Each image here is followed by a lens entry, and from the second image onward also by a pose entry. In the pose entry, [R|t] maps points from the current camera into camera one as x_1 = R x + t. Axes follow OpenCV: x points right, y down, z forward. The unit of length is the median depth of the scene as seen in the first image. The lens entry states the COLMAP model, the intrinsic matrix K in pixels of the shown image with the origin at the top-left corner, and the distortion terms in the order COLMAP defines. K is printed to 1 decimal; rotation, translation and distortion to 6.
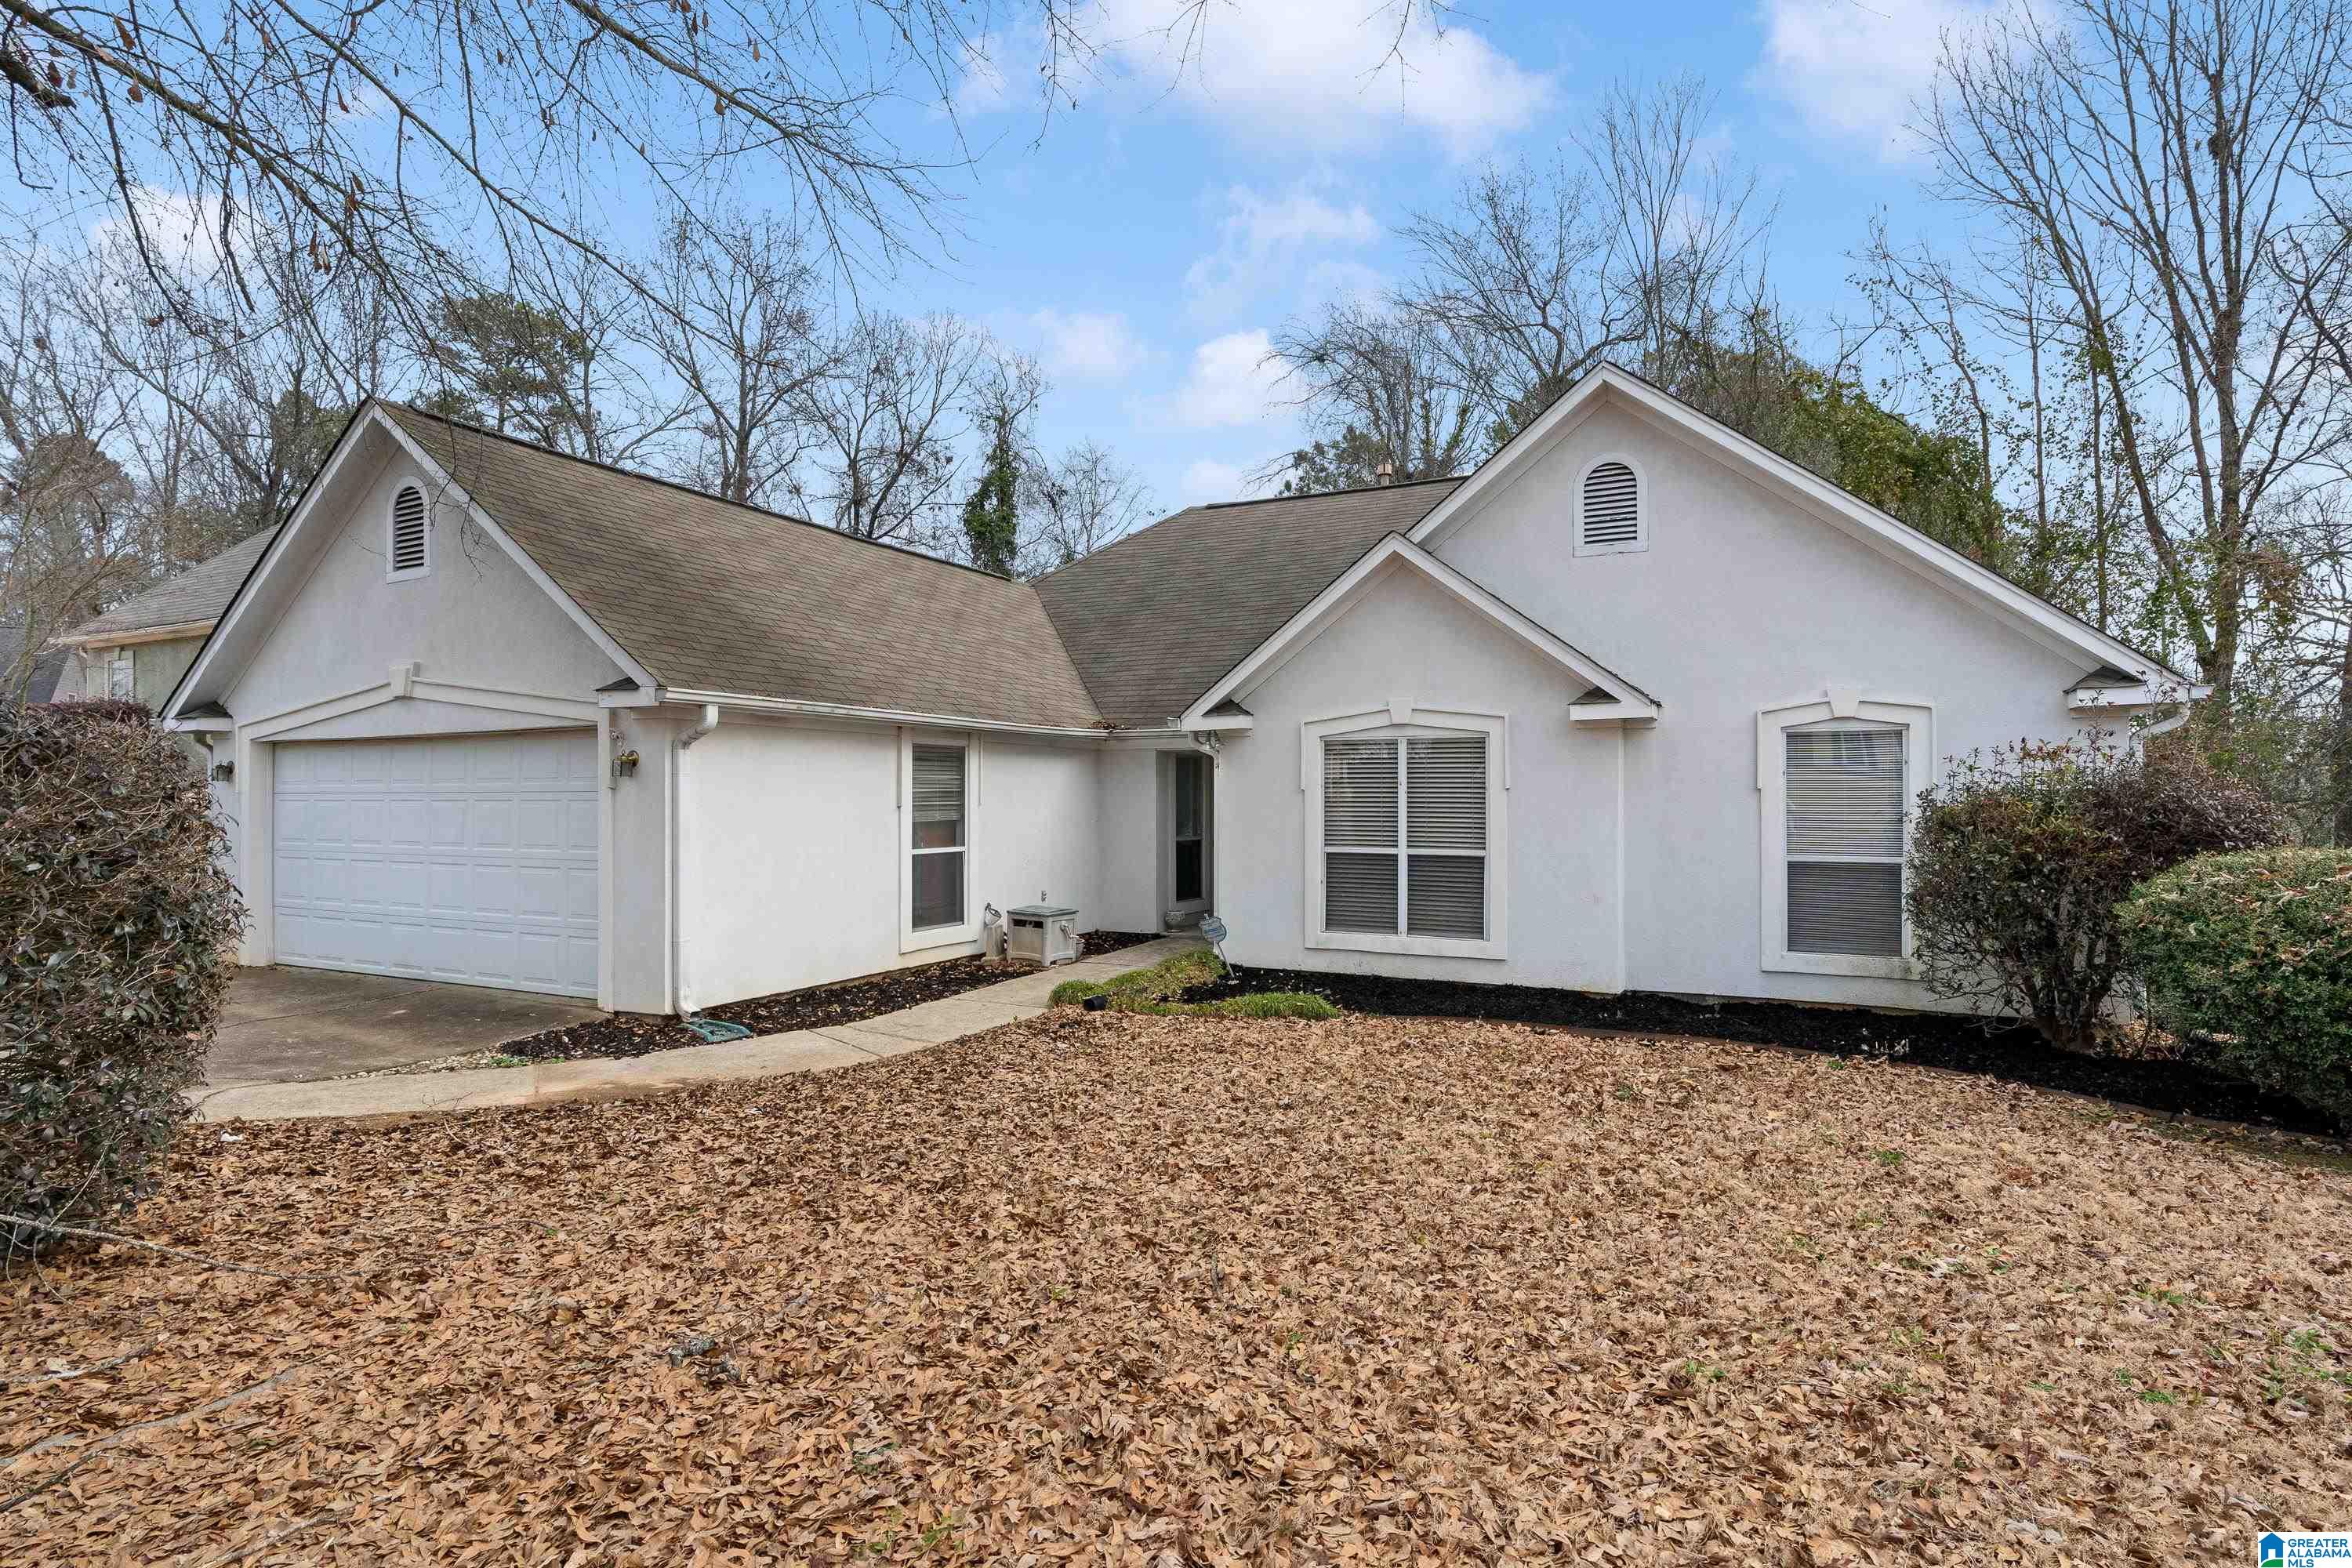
lens RADIAL K [[1157.7, 0, 1176.0], [0, 1157.7, 784.0], [0, 0, 1]] dist [-0.004127, 0.000959]
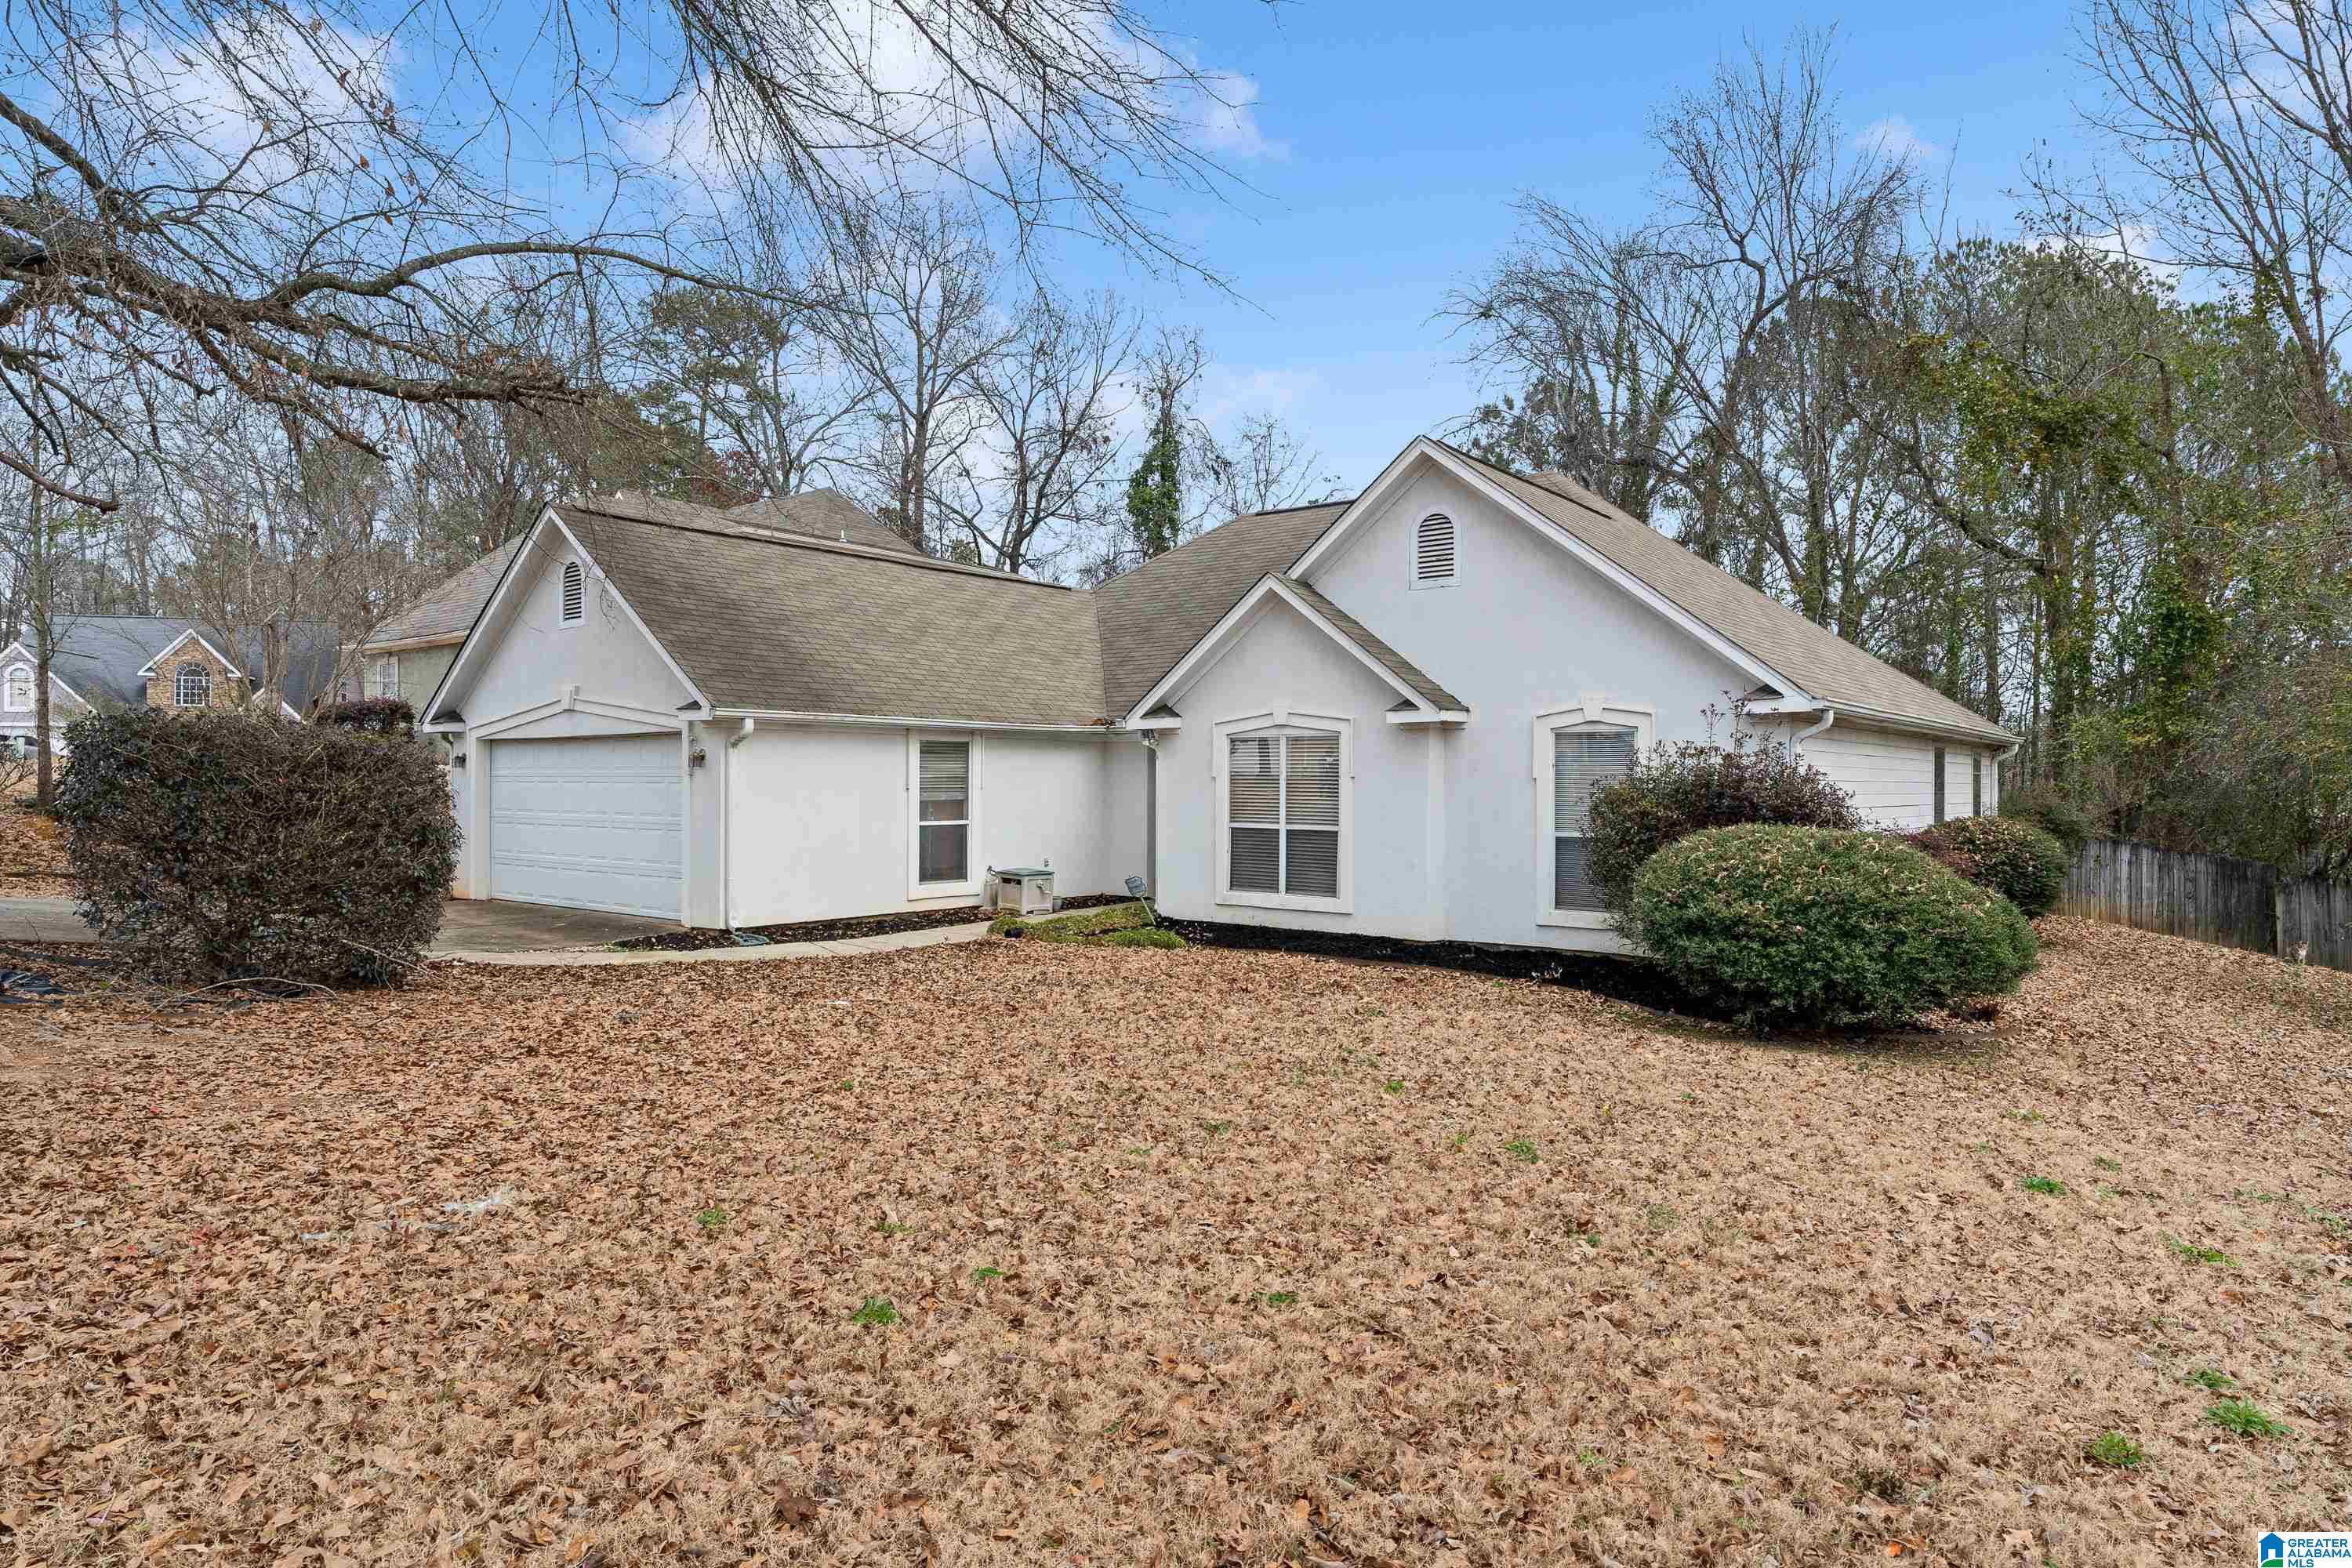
lens RADIAL K [[1346.8, 0, 1173.5], [0, 1346.8, 770.2], [0, 0, 1]] dist [0.001800, -0.000716]
pose [[0.978596, 0.003280, -0.205764, 0.368129], [-0.002551, 0.999990, 0.003806, -0.008145], [0.205774, -0.003200, 0.978594, -0.432092]]
